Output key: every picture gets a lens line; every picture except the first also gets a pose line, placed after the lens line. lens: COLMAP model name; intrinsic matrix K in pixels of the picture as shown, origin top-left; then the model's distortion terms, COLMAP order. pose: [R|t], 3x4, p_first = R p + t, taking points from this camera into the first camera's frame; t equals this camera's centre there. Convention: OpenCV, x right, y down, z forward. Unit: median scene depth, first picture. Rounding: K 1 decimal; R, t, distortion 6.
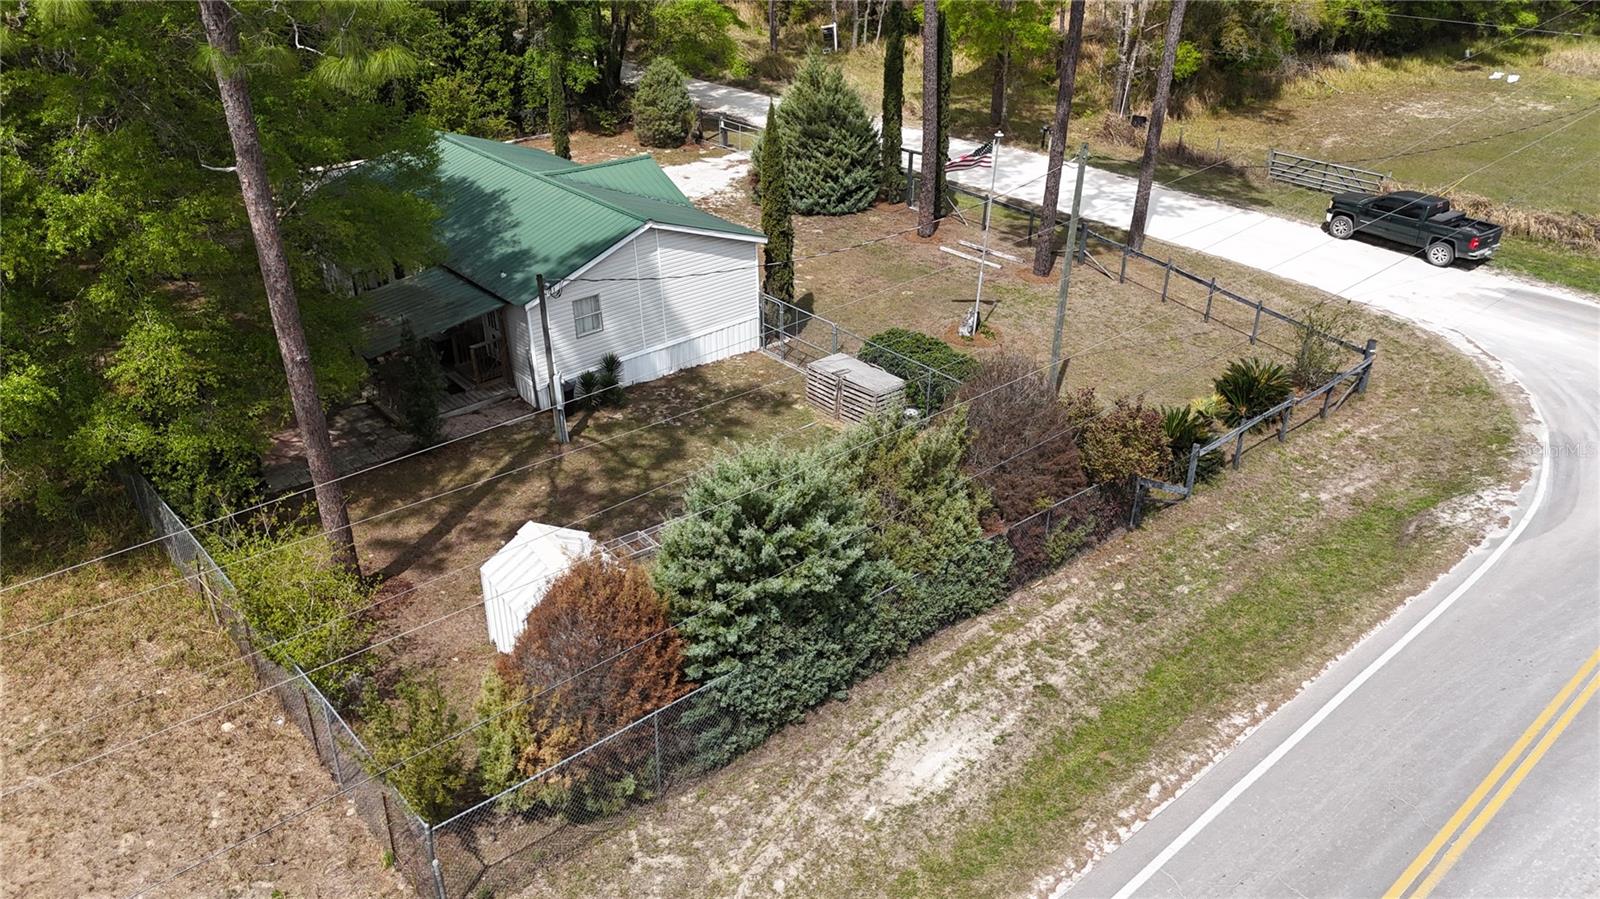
lens RADIAL K [[1171.9, 0, 796.7], [0, 1171.9, 465.0], [0, 0, 1]] dist [0.077722, -0.068217]
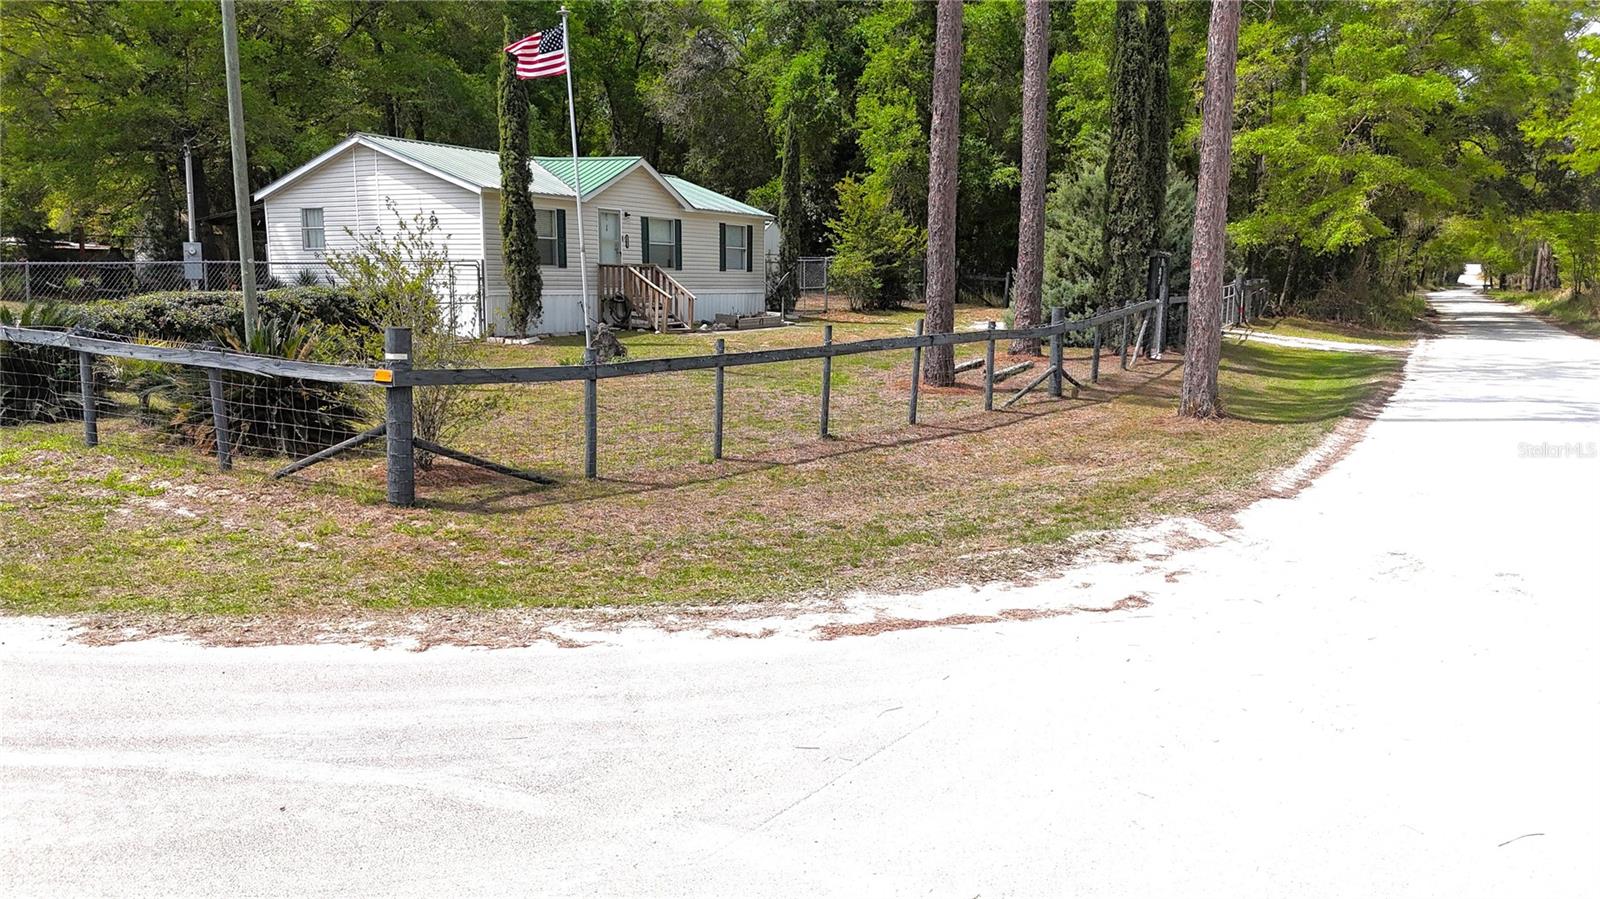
lens RADIAL K [[1171.9, 0, 804.4], [0, 1171.9, 453.2], [0, 0, 1]] dist [0.077722, -0.068217]
pose [[0.346015, 0.152786, -0.925705, 0.911599], [-0.468470, 0.882991, -0.029371, -0.127331], [0.812902, 0.443828, 0.377103, 1.068159]]
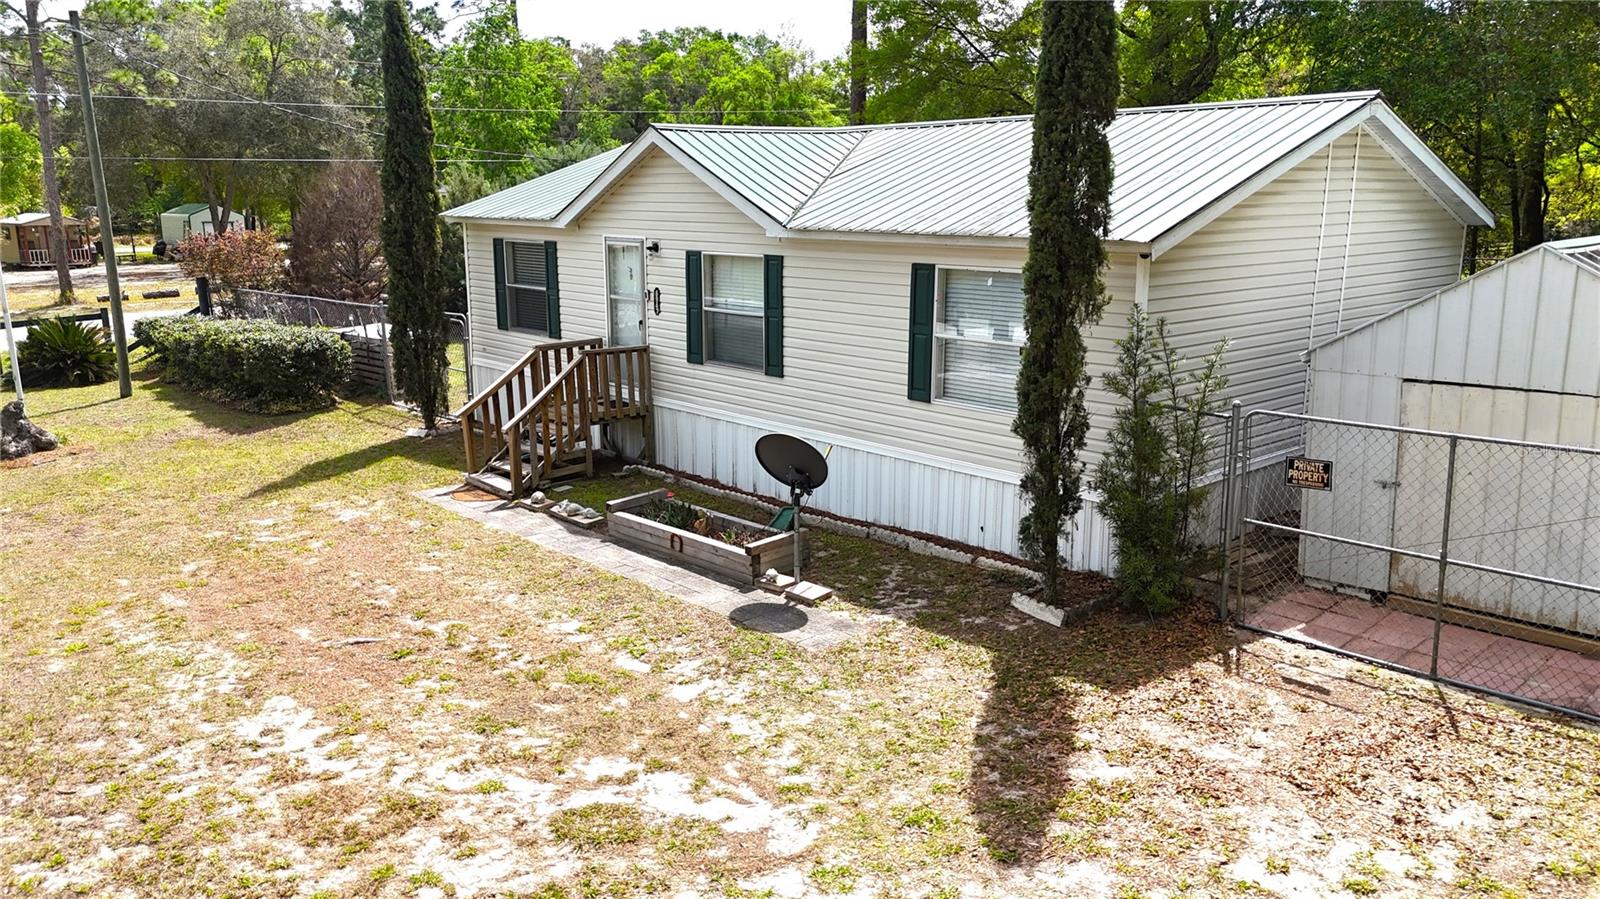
lens RADIAL K [[1171.9, 0, 805.2], [0, 1171.9, 445.6], [0, 0, 1]] dist [0.077722, -0.068217]
pose [[-0.999424, 0.014218, -0.030829, -0.201502], [-0.009660, 0.751447, 0.659723, -0.548683], [0.032546, 0.659640, -0.750876, 1.689292]]
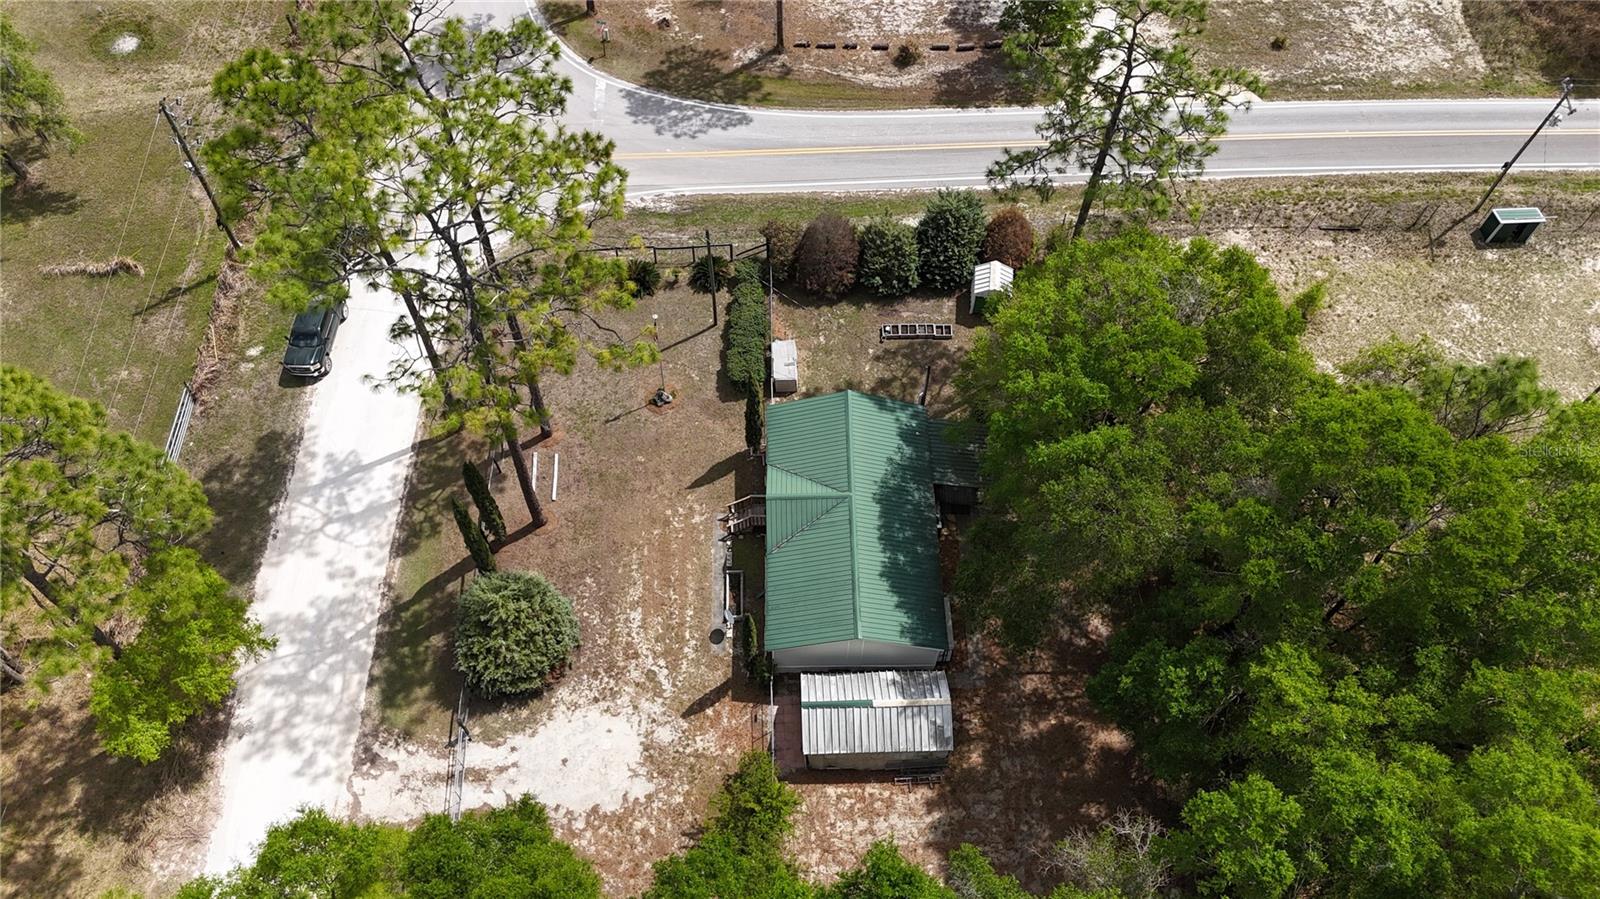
lens RADIAL K [[1171.9, 0, 813.7], [0, 1171.9, 444.6], [0, 0, 1]] dist [0.077722, -0.068217]
pose [[-0.771101, -0.538955, 0.339014, -0.780007], [0.299524, 0.162801, 0.940096, -2.011395], [-0.561861, 0.826452, 0.035894, 1.057739]]
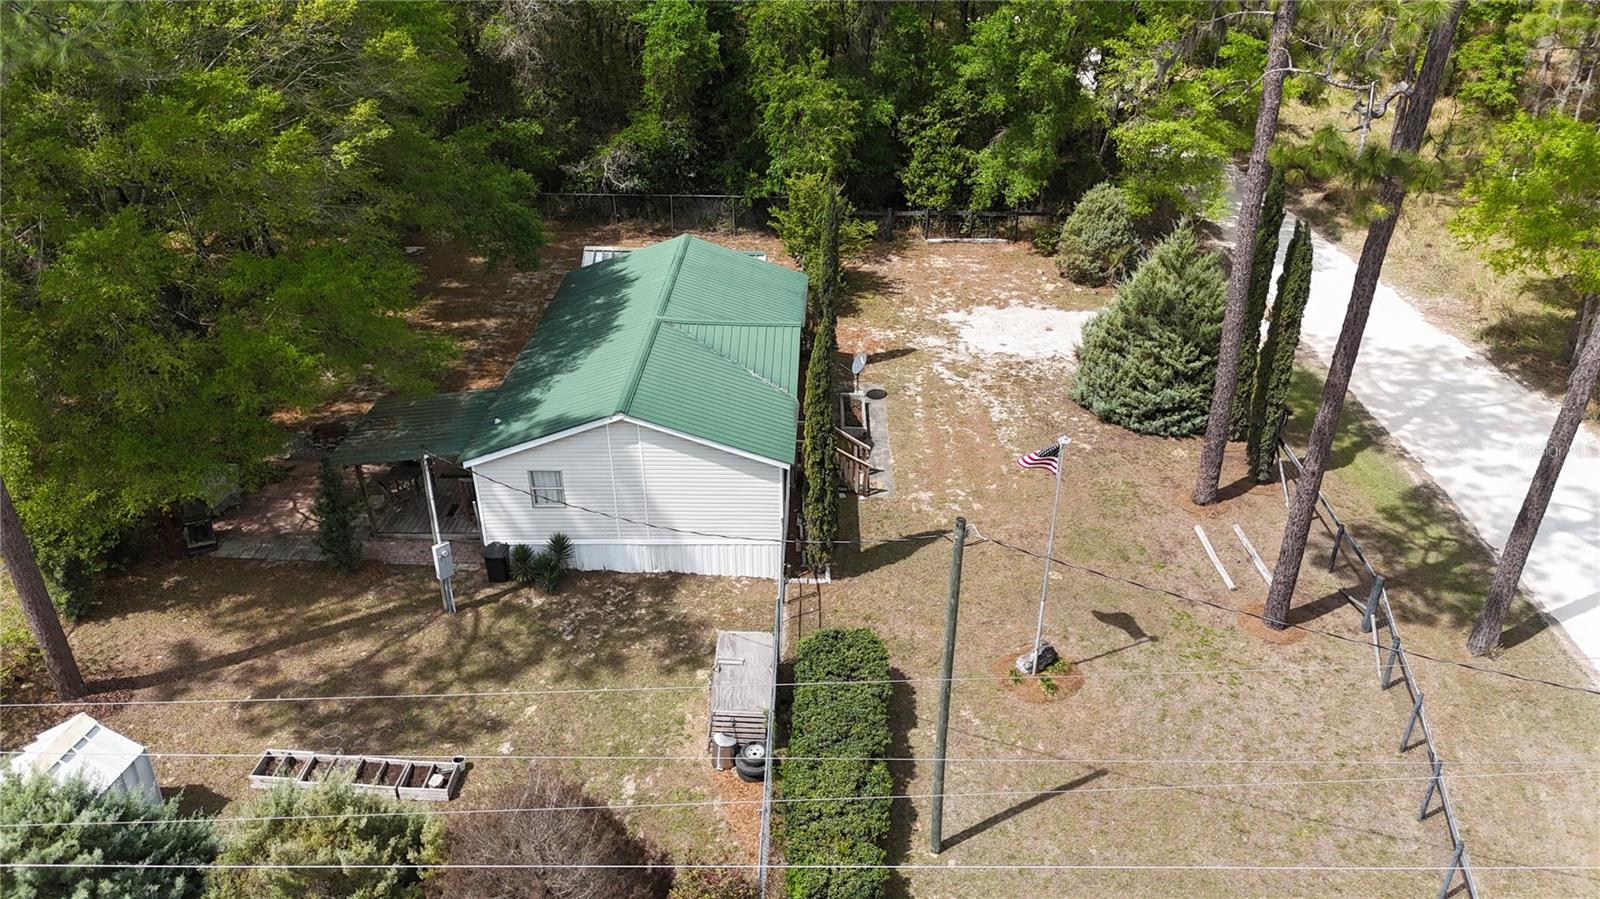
lens RADIAL K [[1171.9, 0, 798.7], [0, 1171.9, 444.8], [0, 0, 1]] dist [0.077722, -0.068217]
pose [[0.737826, 0.321831, -0.593328, 0.520238], [-0.329223, 0.938953, 0.099902, -0.325281], [0.589259, 0.121627, 0.798737, 0.382107]]
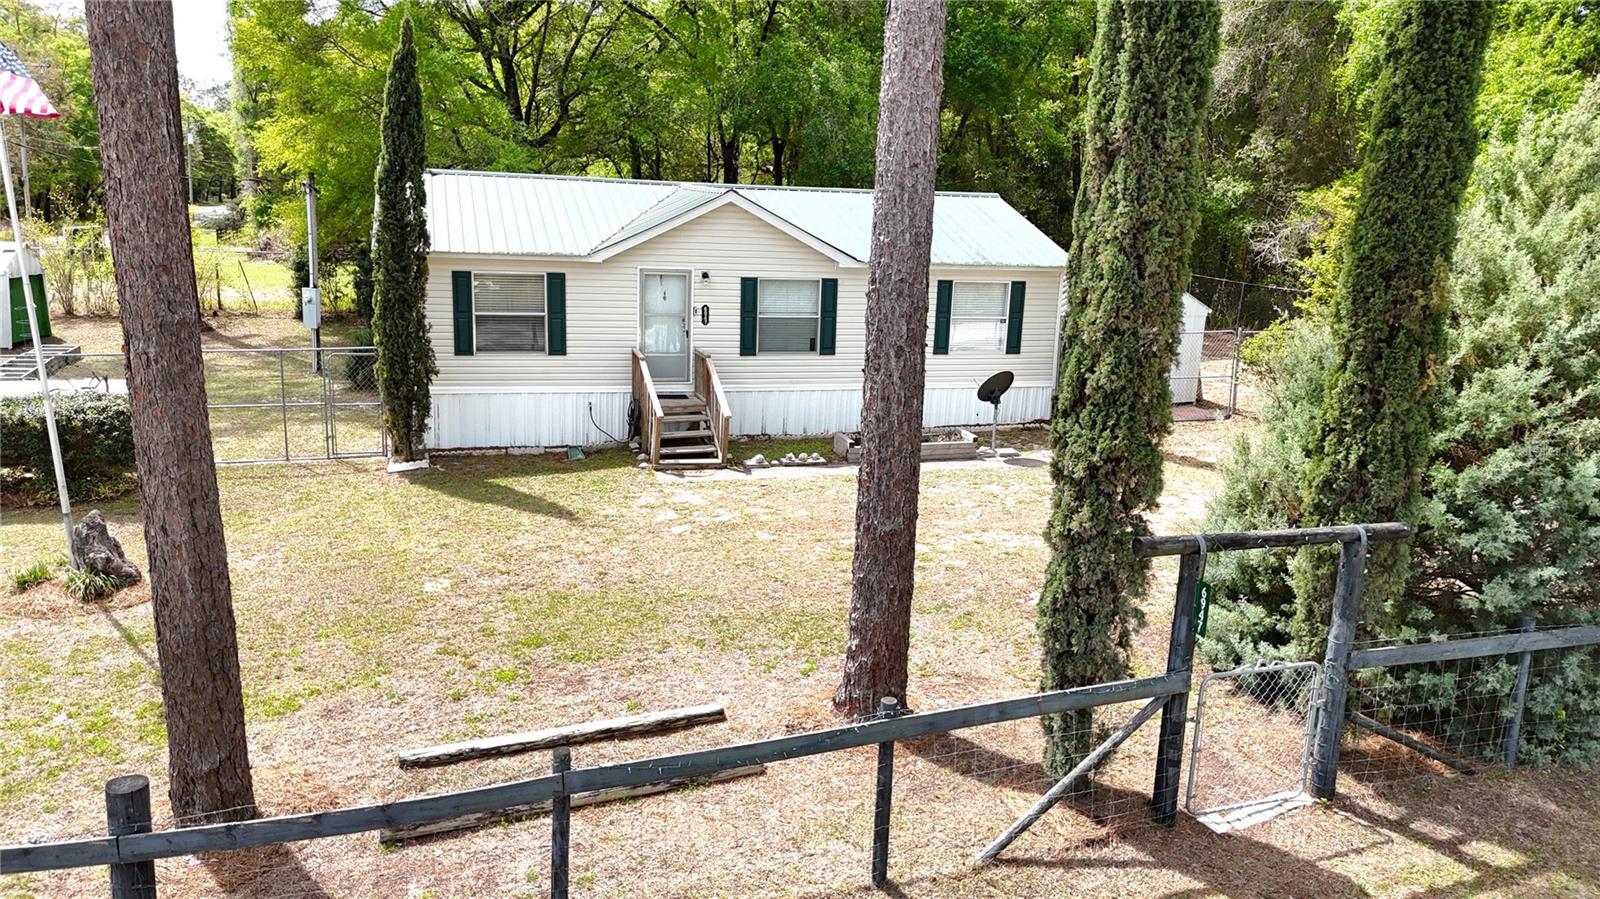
lens RADIAL K [[1171.9, 0, 810.7], [0, 1171.9, 445.7], [0, 0, 1]] dist [0.077722, -0.068217]
pose [[-0.390172, 0.178721, -0.903230, 0.478540], [-0.478150, 0.799003, 0.364646, -0.478271], [0.786854, 0.574154, -0.226293, 1.509697]]
